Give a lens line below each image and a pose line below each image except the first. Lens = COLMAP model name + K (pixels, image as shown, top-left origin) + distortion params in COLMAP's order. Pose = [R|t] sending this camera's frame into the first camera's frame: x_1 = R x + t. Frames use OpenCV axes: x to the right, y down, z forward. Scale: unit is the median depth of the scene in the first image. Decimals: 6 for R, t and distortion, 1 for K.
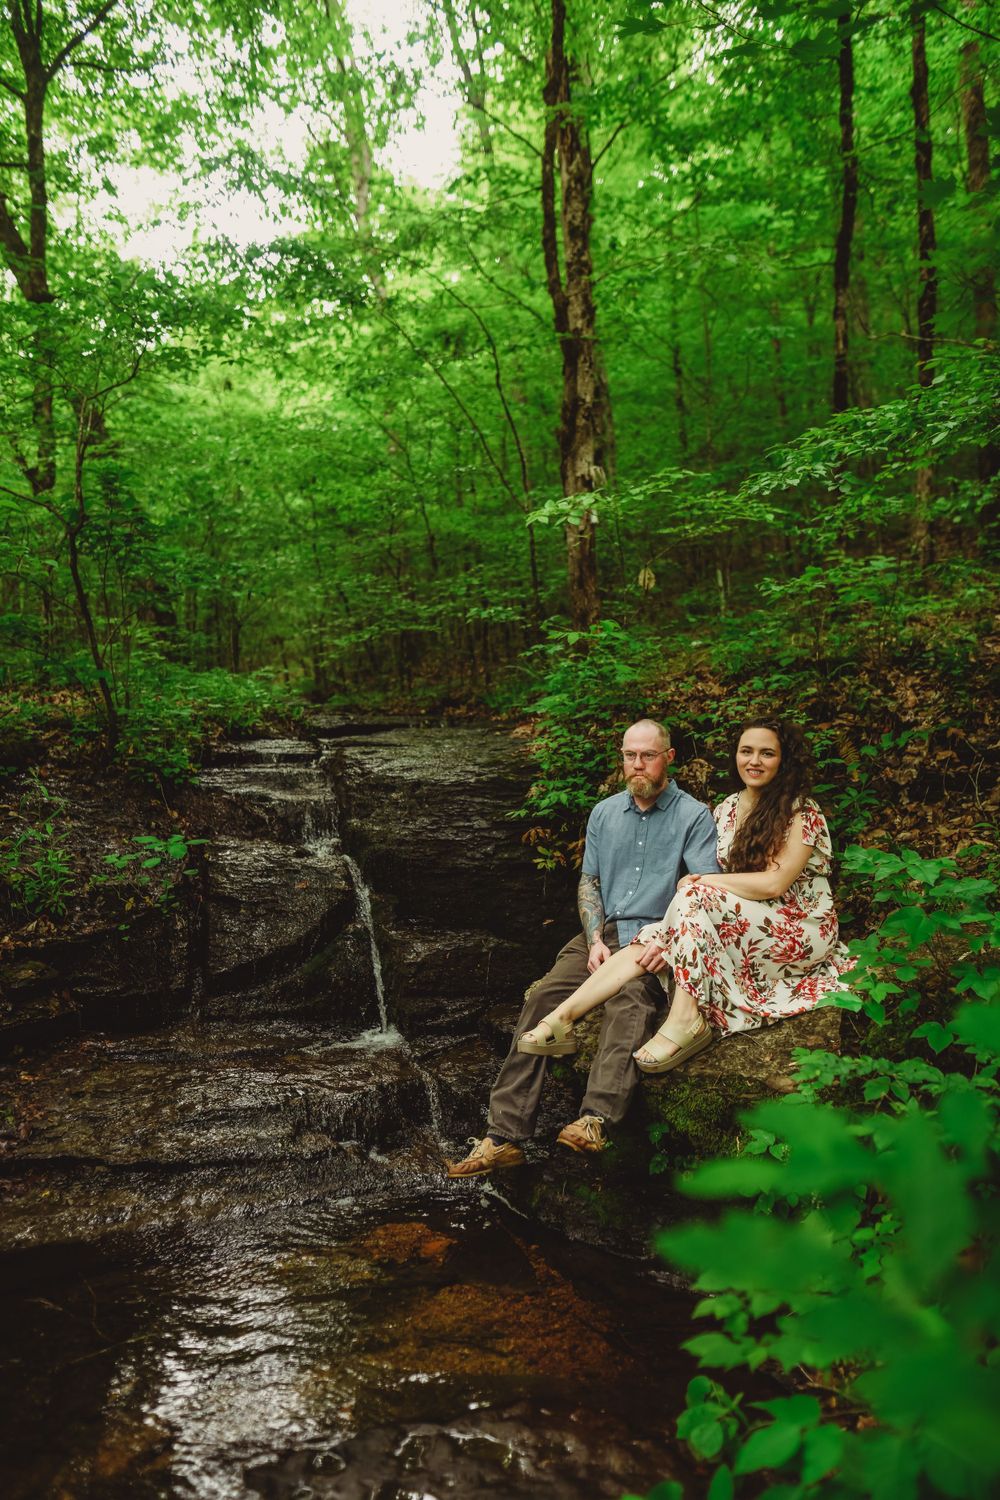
lens RADIAL K [[1047.4, 0, 500.0], [0, 1047.4, 750.0], [0, 0, 1]] dist [0.002669, 0.000490]
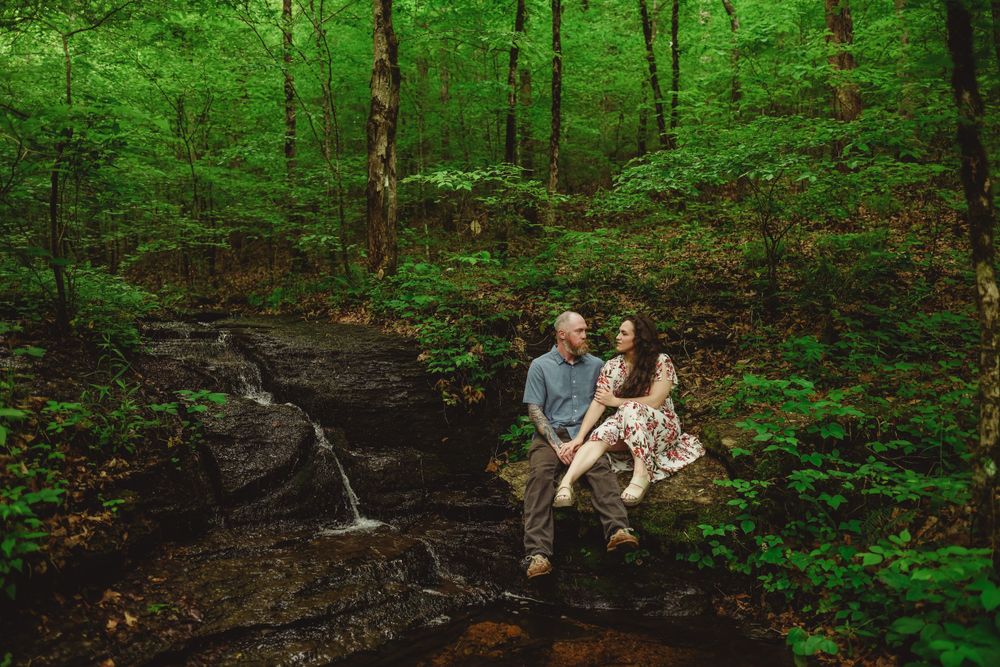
lens RADIAL K [[709.3, 0, 500.0], [0, 709.3, 333.5], [0, 0, 1]] dist [-0.063922, 0.047806]
pose [[0.855167, 0.016945, 0.518076, -0.580473], [-0.010923, 0.999833, -0.014673, 0.025972], [-0.518238, 0.006889, 0.855209, 0.063031]]
